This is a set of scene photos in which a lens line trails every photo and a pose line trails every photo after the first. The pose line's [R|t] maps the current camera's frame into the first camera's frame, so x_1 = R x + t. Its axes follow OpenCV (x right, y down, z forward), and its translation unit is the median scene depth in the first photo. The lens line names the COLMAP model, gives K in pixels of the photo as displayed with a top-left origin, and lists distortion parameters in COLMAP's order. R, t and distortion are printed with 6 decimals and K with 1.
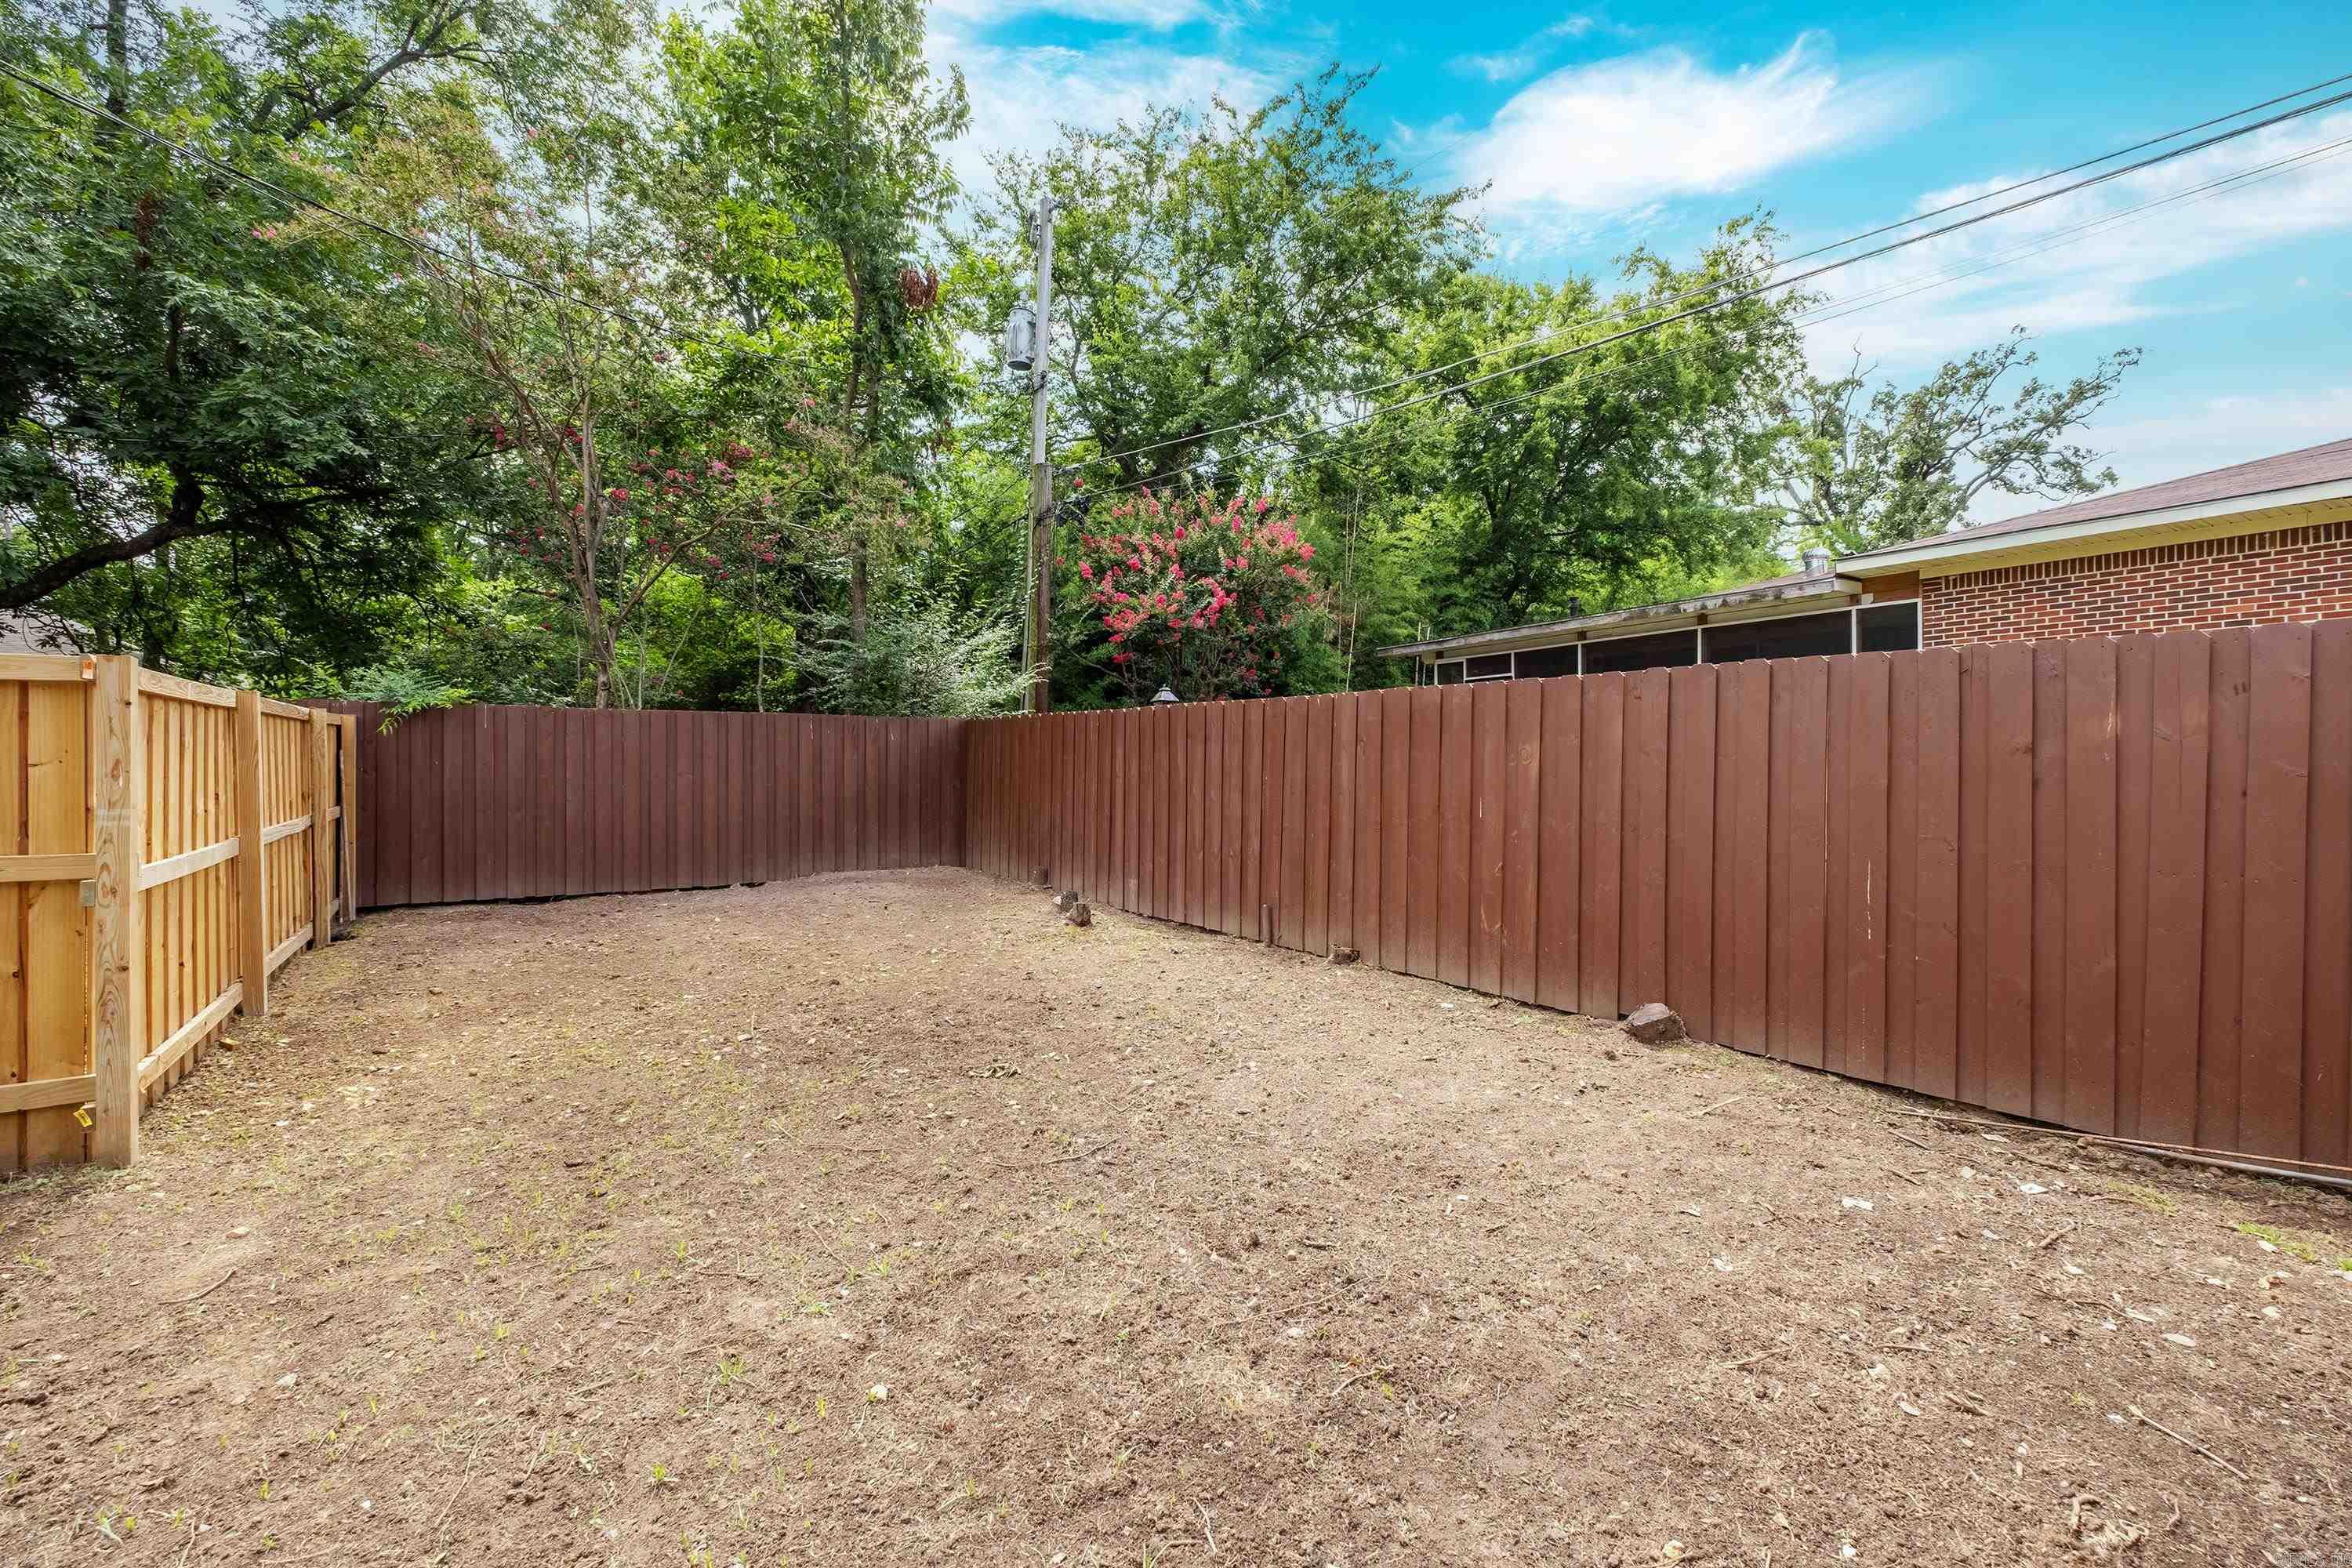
lens RADIAL K [[1012.5, 0, 1179.0], [0, 1012.5, 785.2], [0, 0, 1]] dist [0.001237, -0.003017]
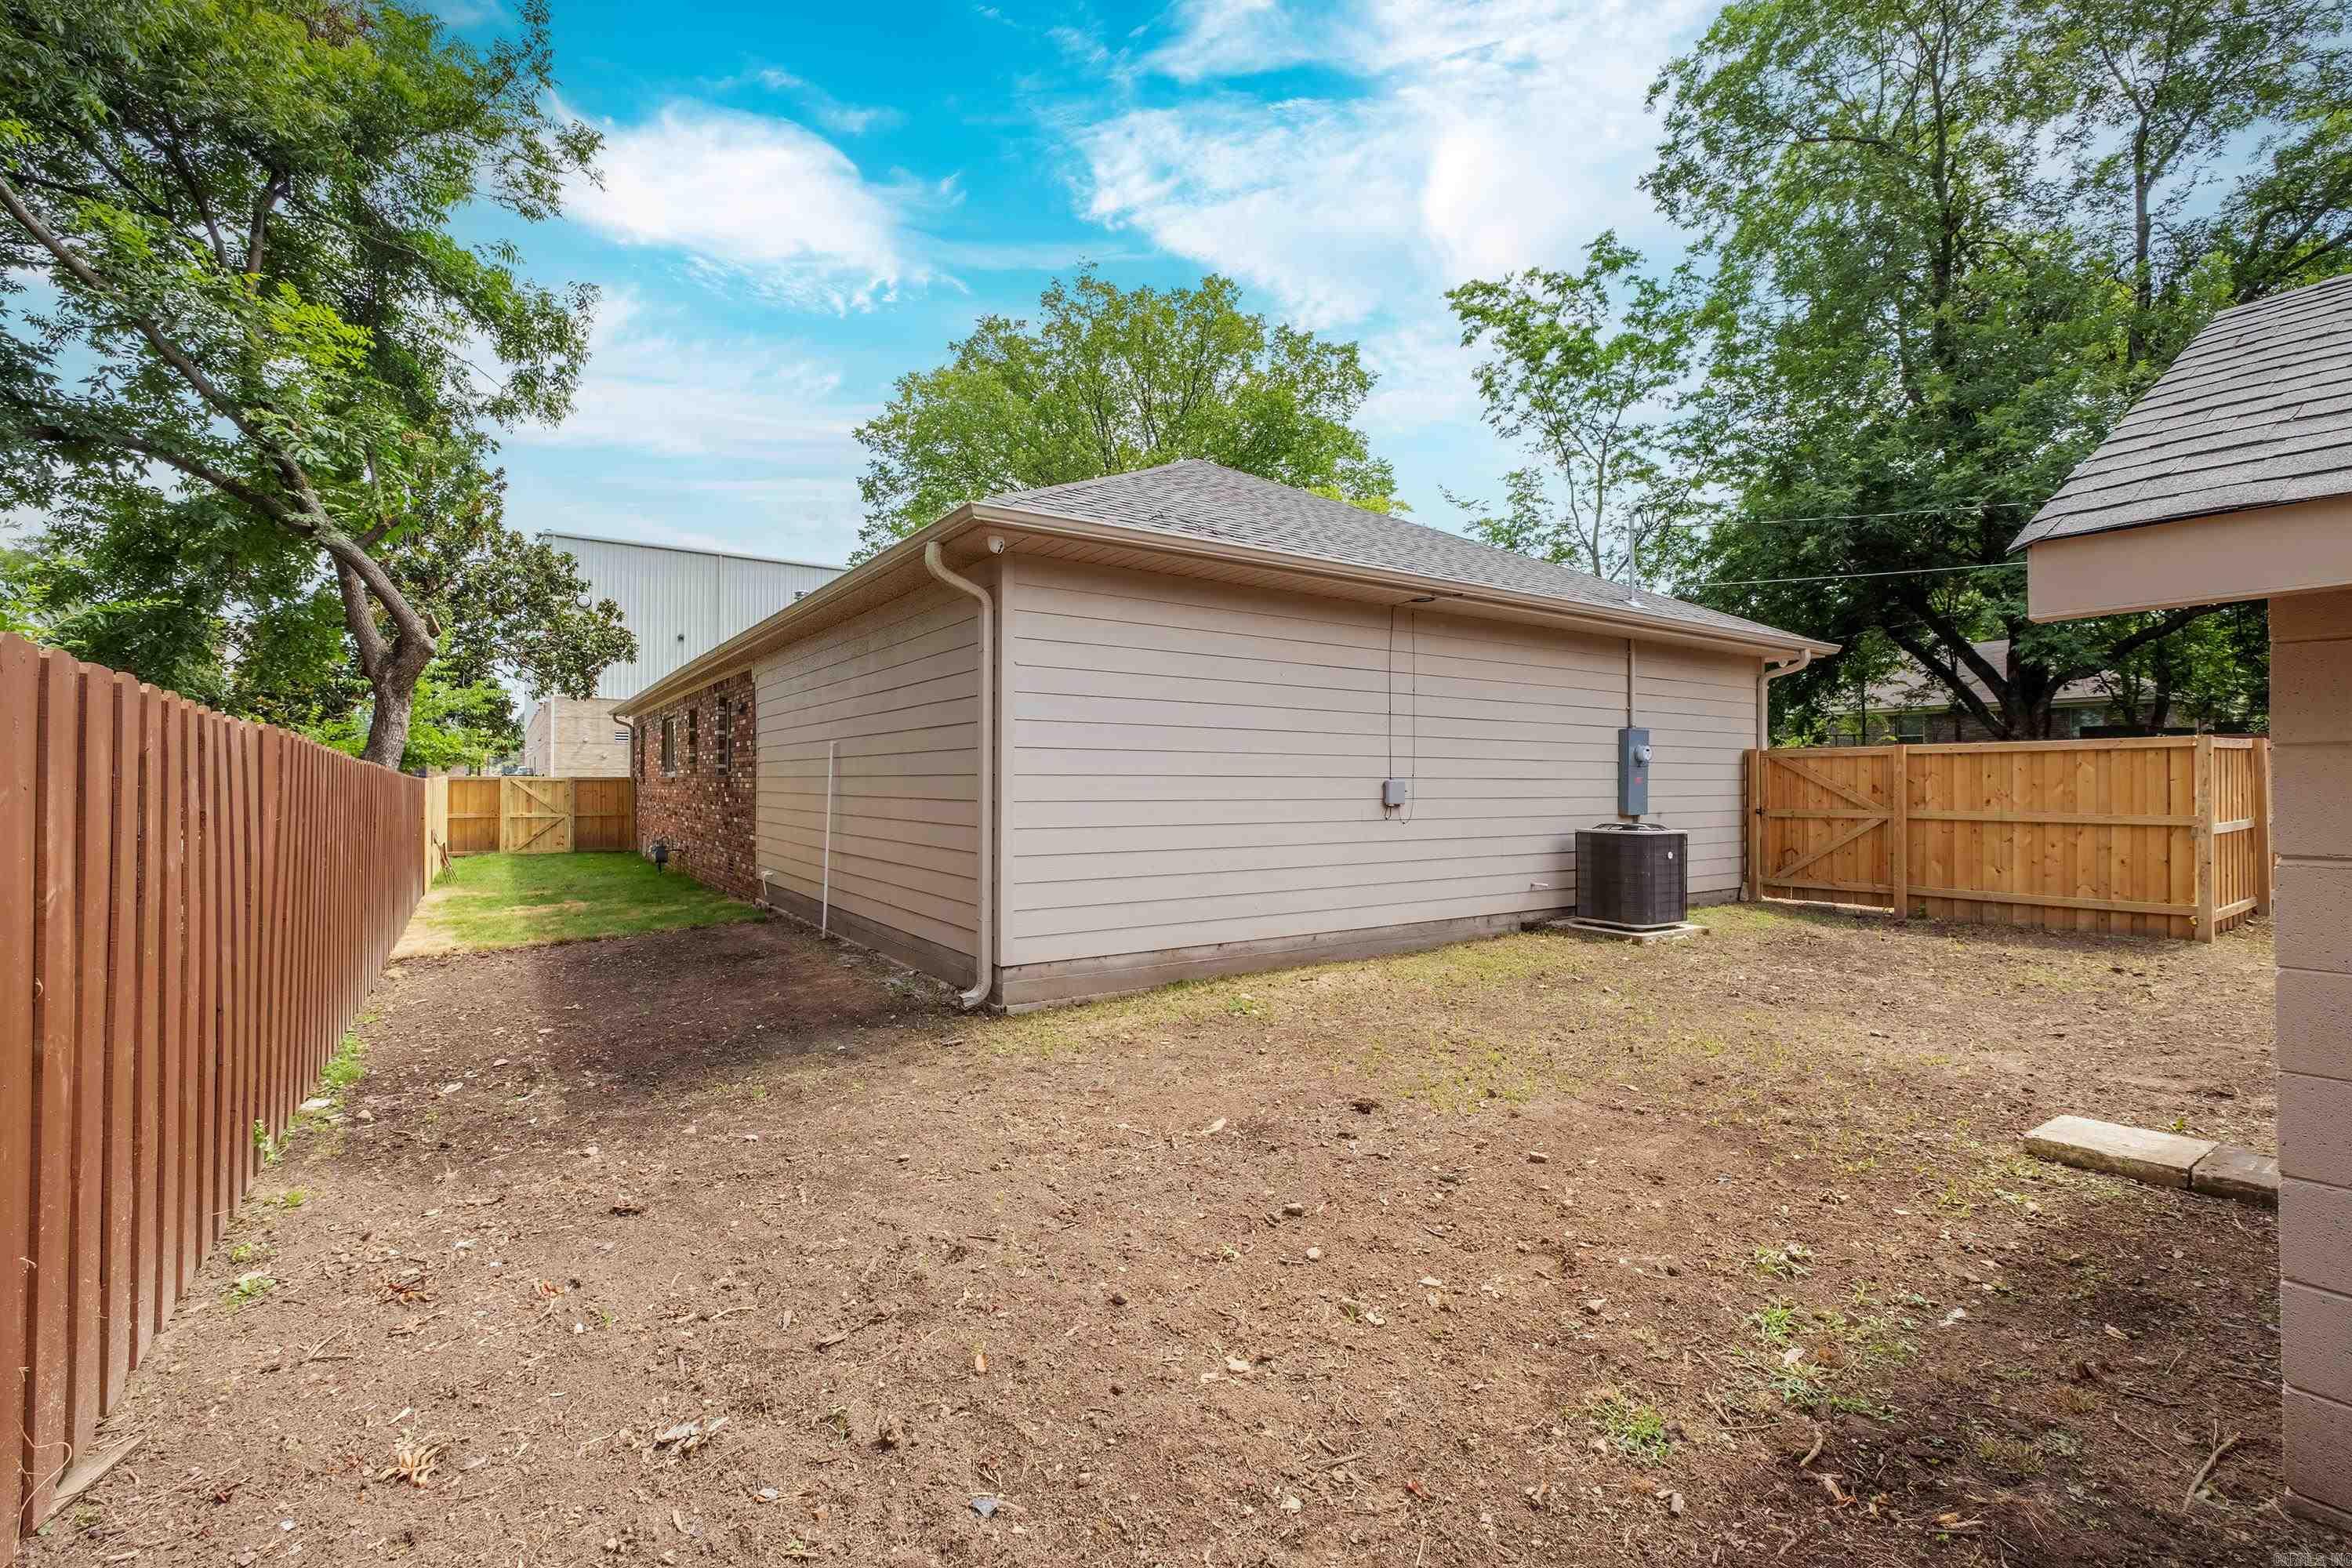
lens RADIAL K [[1012.5, 0, 1182.1], [0, 1012.5, 772.8], [0, 0, 1]] dist [0.001237, -0.003017]
pose [[0.017364, -0.012199, -0.999775, 1.379388], [-0.008472, 0.999888, -0.012347, 0.013883], [0.999813, 0.008685, 0.017259, -1.549372]]
